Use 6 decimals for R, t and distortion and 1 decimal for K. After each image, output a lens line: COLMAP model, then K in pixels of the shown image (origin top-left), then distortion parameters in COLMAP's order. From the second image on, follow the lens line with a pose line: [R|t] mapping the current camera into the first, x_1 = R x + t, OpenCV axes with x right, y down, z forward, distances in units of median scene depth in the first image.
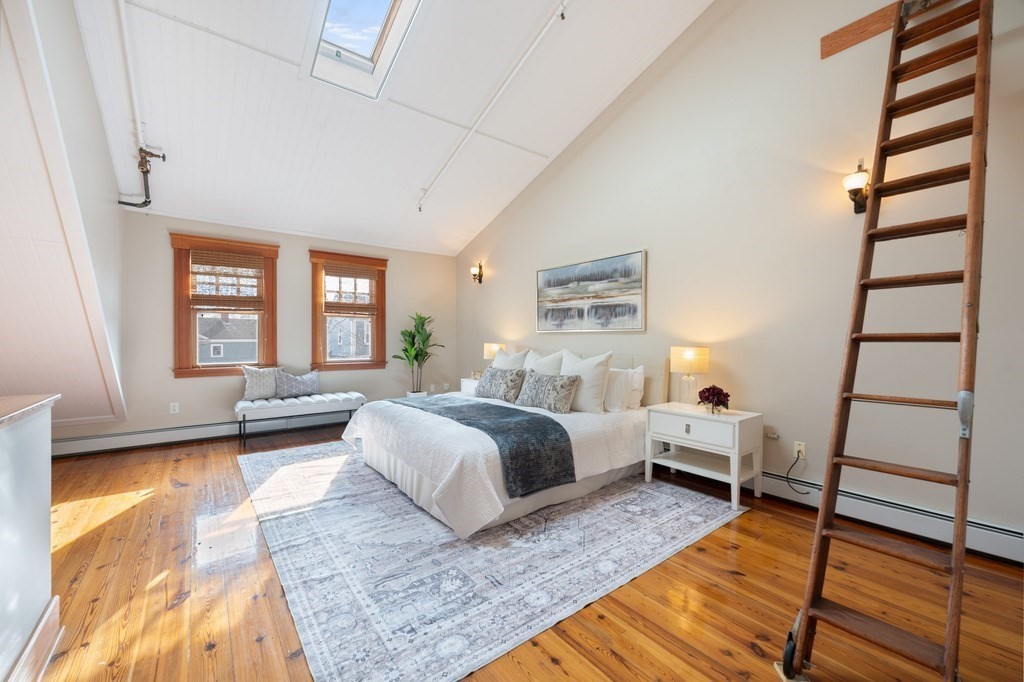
lens RADIAL K [[407.2, 0, 515.0], [0, 407.2, 343.6], [0, 0, 1]] dist [-0.006284, 0.000251]
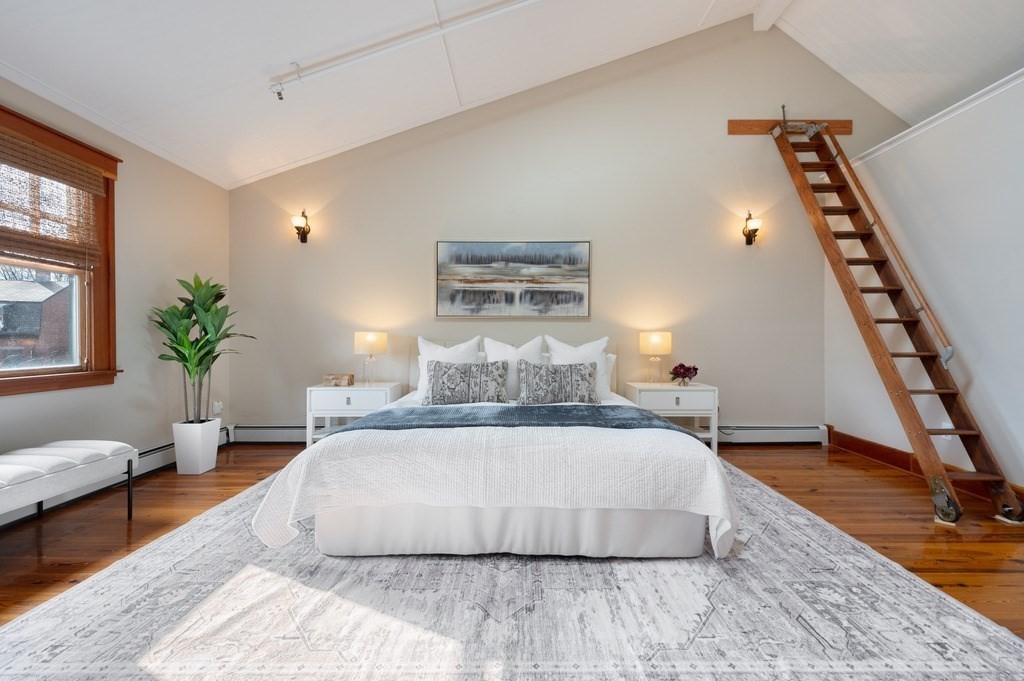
lens RADIAL K [[410.5, 0, 519.4], [0, 410.5, 340.9], [0, 0, 1]] dist [-0.002598, 0.000206]
pose [[0.614791, -0.008893, 0.788640, -0.587595], [0.009282, 0.999949, 0.004040, 0.019136], [-0.788635, 0.004837, 0.614842, 0.462476]]
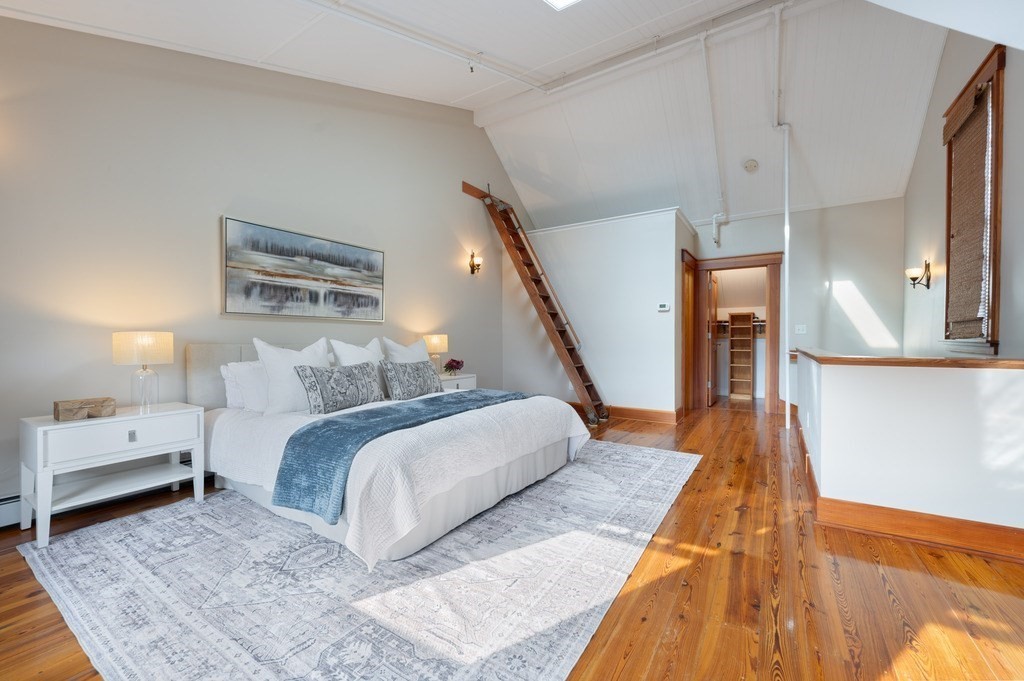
lens RADIAL K [[410.5, 0, 512.0], [0, 410.5, 343.8], [0, 0, 1]] dist [-0.002598, 0.000206]
pose [[-0.329214, -0.009251, 0.944210, -0.836668], [0.014972, 0.999775, 0.015015, 0.016737], [-0.944137, 0.019080, -0.329002, 0.971891]]
